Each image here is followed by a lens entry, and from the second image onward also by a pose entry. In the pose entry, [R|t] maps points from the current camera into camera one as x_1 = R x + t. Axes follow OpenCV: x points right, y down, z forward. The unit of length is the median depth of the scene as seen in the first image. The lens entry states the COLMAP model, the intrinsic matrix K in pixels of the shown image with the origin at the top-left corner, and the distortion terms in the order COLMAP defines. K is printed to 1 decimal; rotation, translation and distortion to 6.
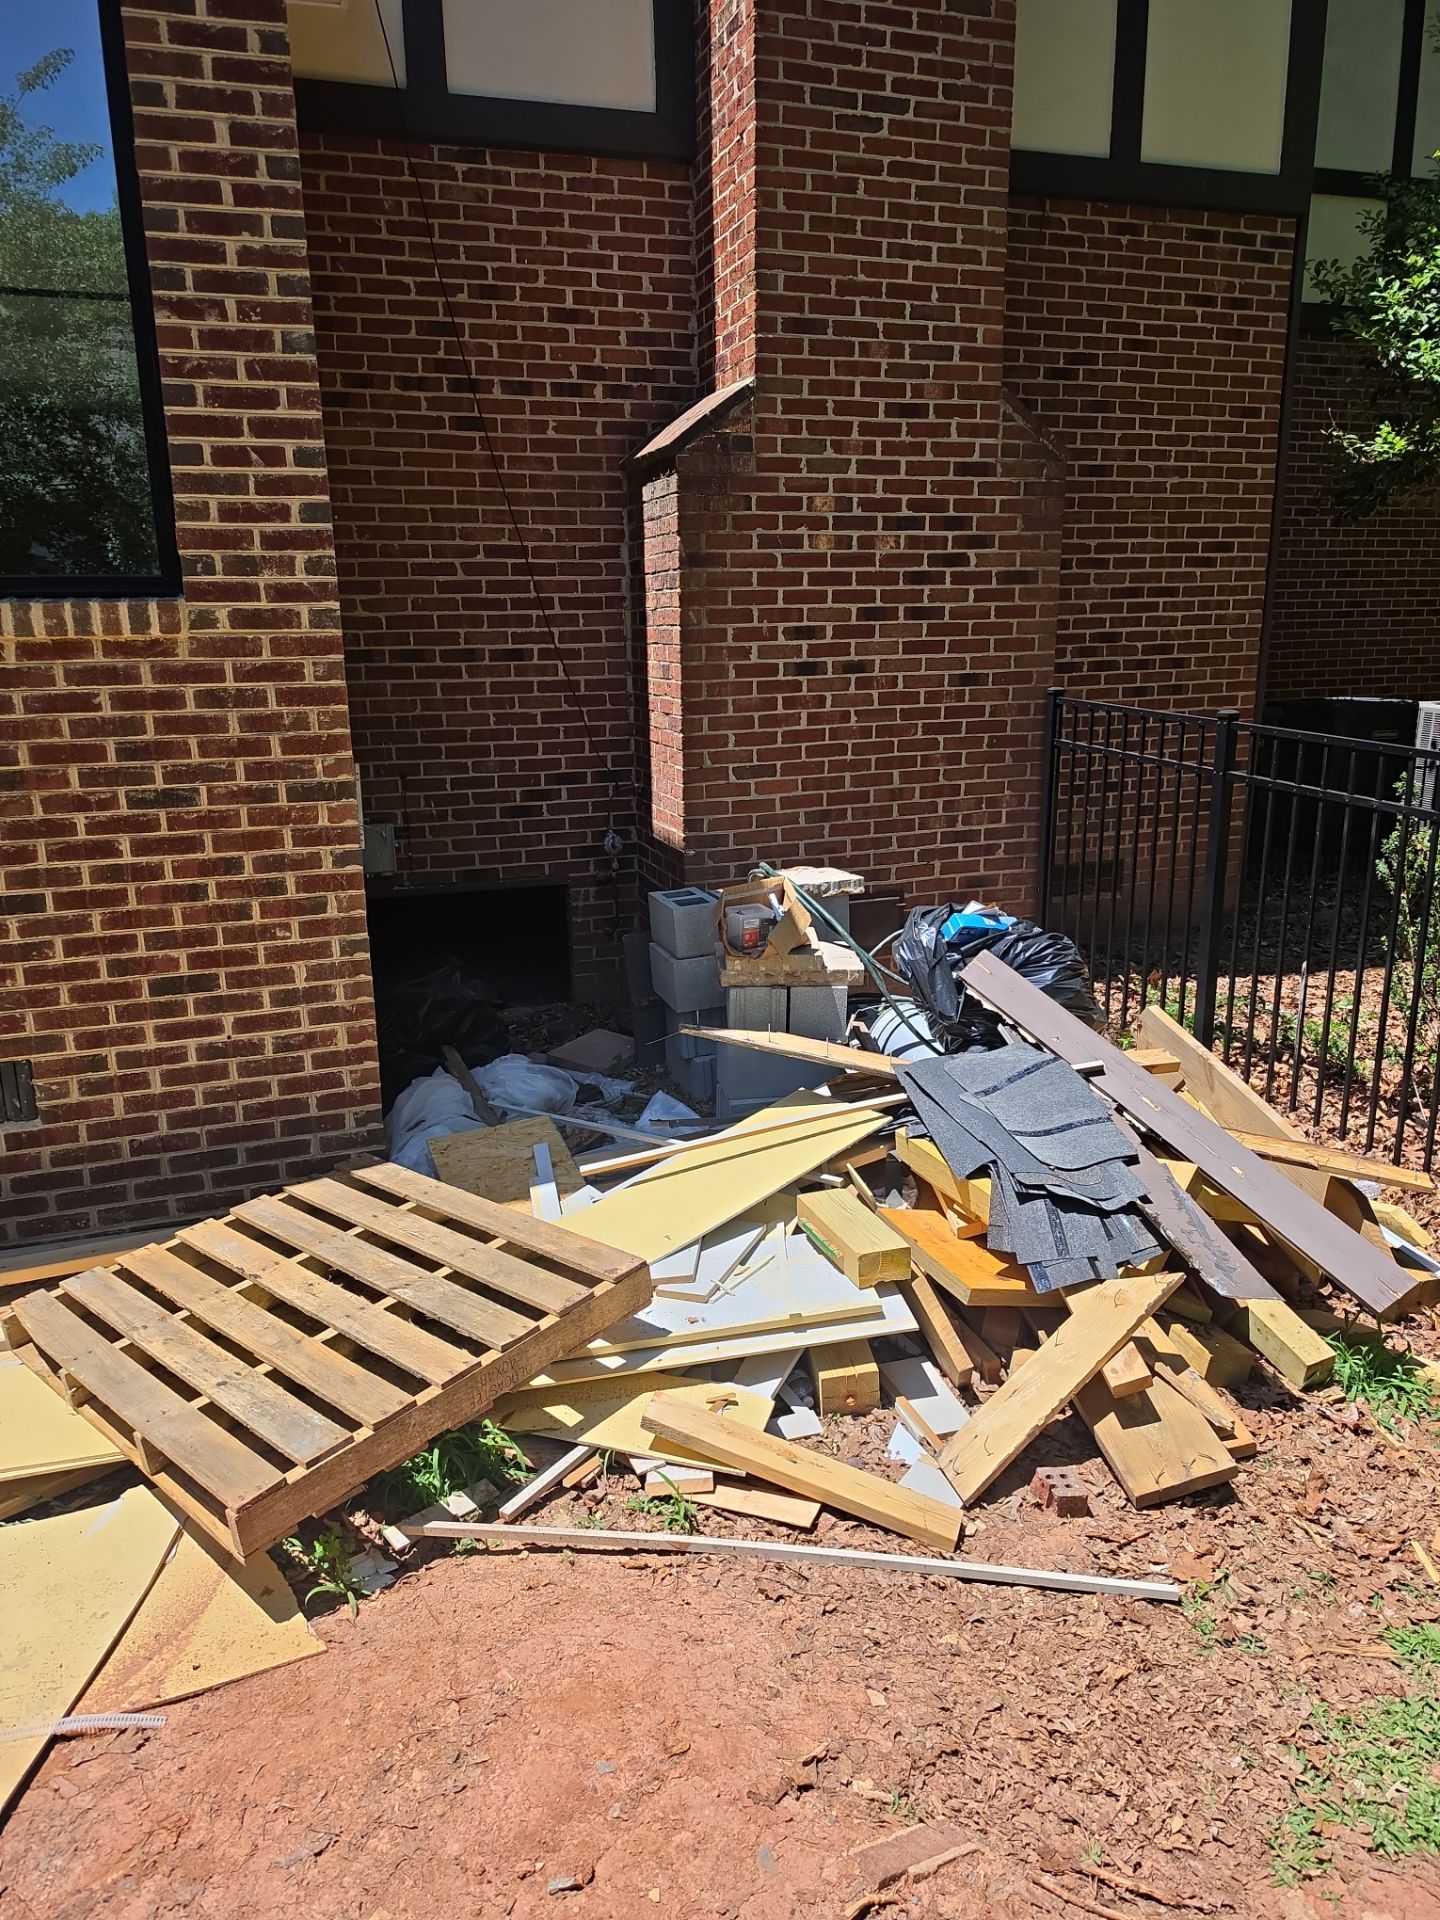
lens RADIAL K [[1362.1, 0, 720.0], [0, 1362.1, 960.0], [0, 0, 1]] dist [0.122120, -0.233927]
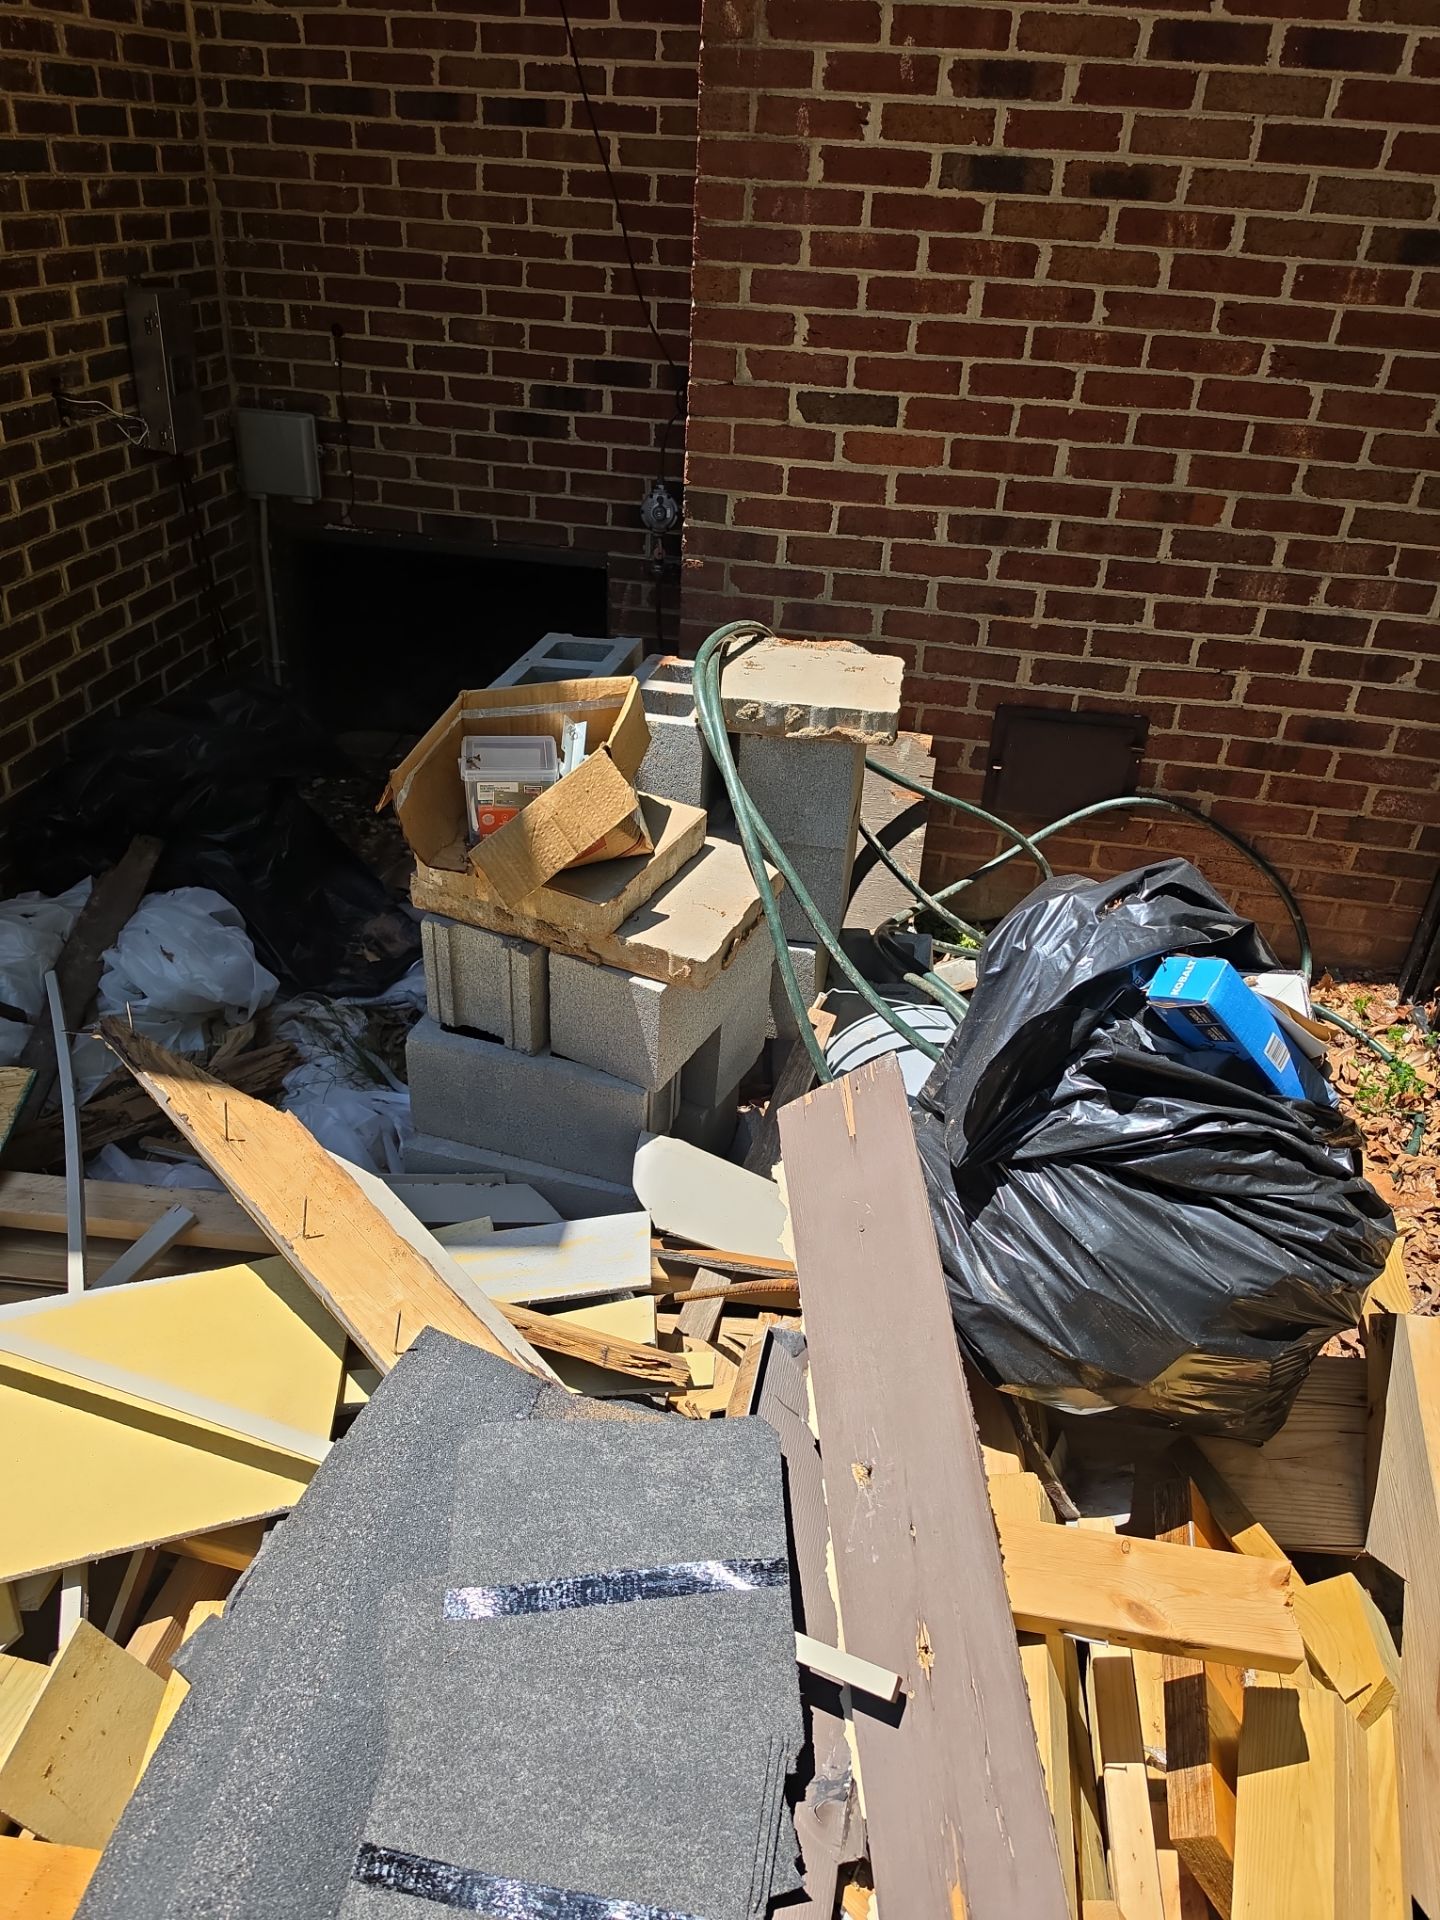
lens RADIAL K [[1355.7, 0, 707.9], [0, 1355.7, 951.5], [0, 0, 1]] dist [0.067777, -0.119724]
pose [[0.879897, 0.292083, -0.374792, 0.209192], [-0.178351, 0.934106, 0.309253, -0.098685], [0.440423, -0.205267, 0.874010, 0.521656]]
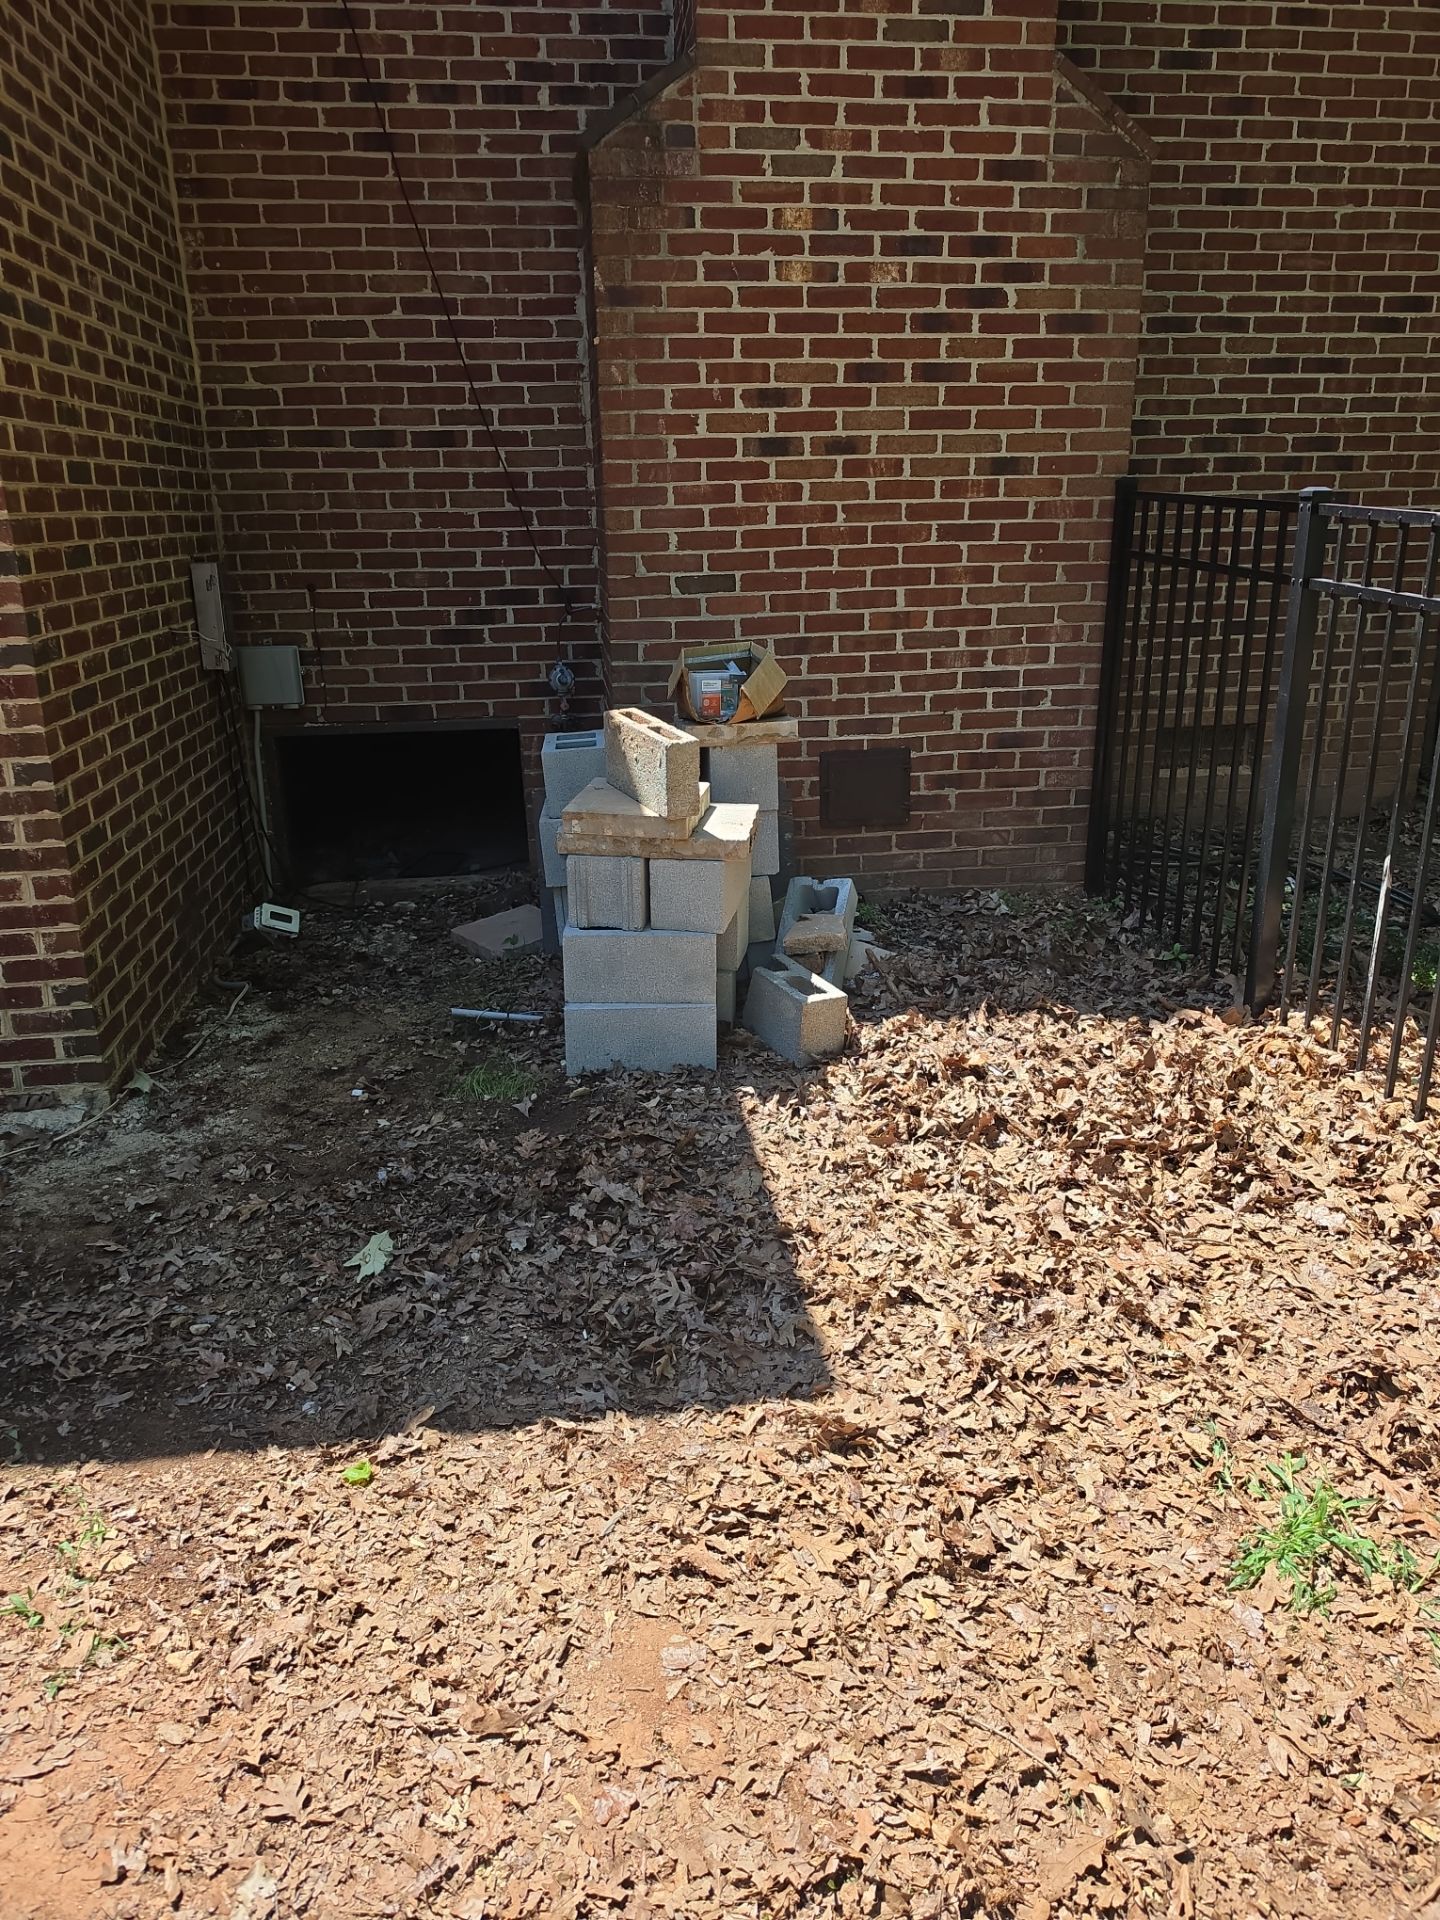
lens RADIAL K [[1358.3, 0, 727.5], [0, 1358.3, 939.0], [0, 0, 1]] dist [0.096407, -0.165654]
pose [[0.980998, 0.058905, -0.184859, 0.189933], [-0.046179, 0.996305, 0.072409, 0.006519], [0.188441, -0.062496, 0.980094, 0.222191]]
